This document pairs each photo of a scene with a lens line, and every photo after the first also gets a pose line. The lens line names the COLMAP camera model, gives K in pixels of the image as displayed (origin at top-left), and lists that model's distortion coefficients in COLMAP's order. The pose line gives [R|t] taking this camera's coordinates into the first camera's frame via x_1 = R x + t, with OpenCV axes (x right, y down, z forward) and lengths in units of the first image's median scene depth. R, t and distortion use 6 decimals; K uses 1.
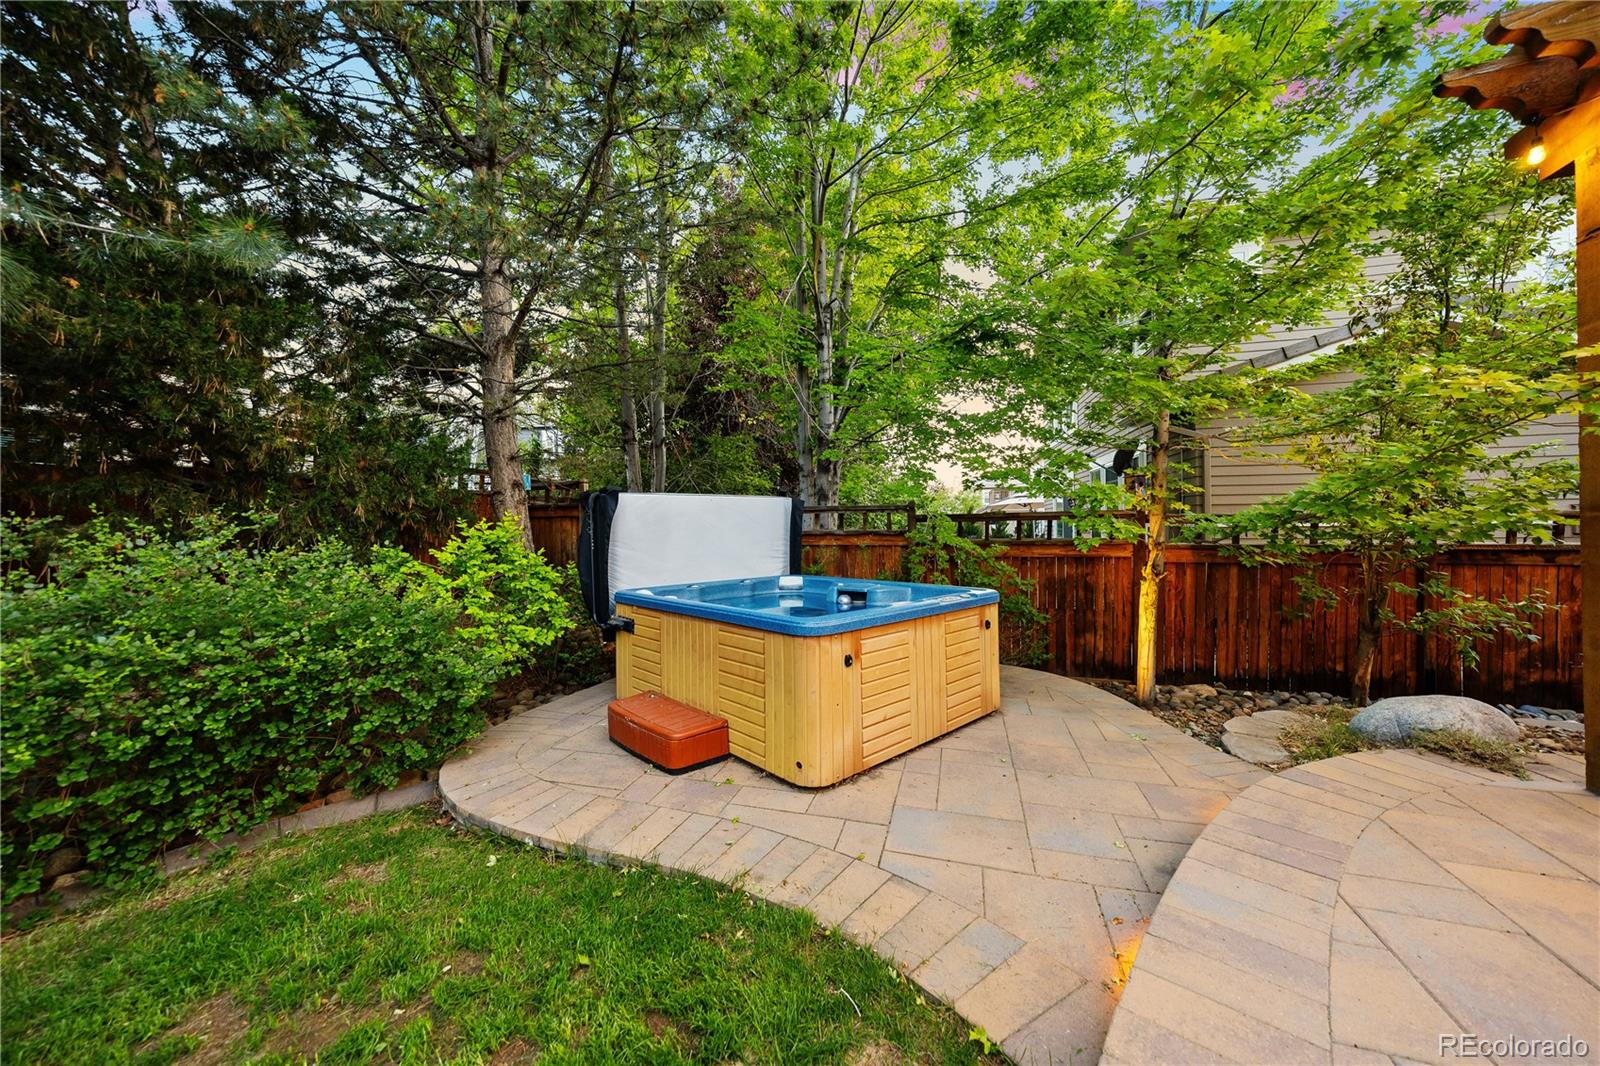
lens RADIAL K [[637.9, 0, 800.0], [0, 637.9, 533.0], [0, 0, 1]] dist [-0.000269, 0.013823]
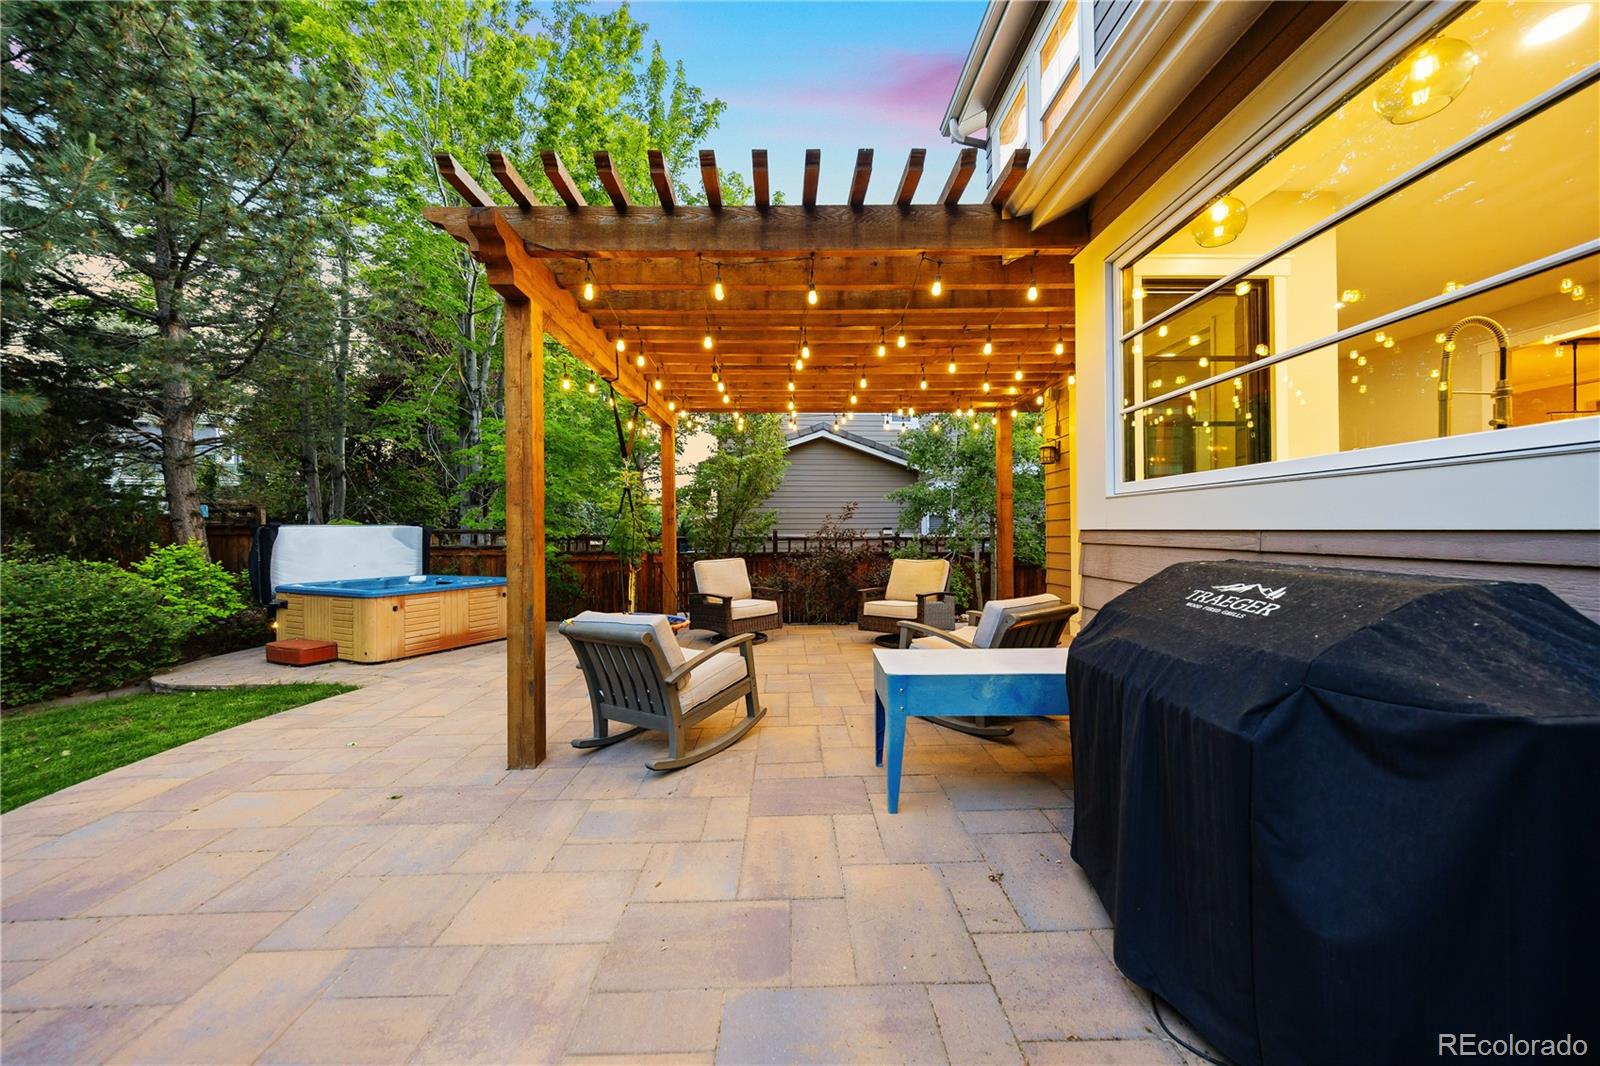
lens RADIAL K [[637.9, 0, 800.0], [0, 637.9, 533.0], [0, 0, 1]] dist [-0.000269, 0.013823]
pose [[0.938168, -0.000208, 0.346179, 0.435594], [0.003604, 0.999951, -0.009167, -0.027777], [-0.346161, 0.009848, 0.938124, -1.105321]]
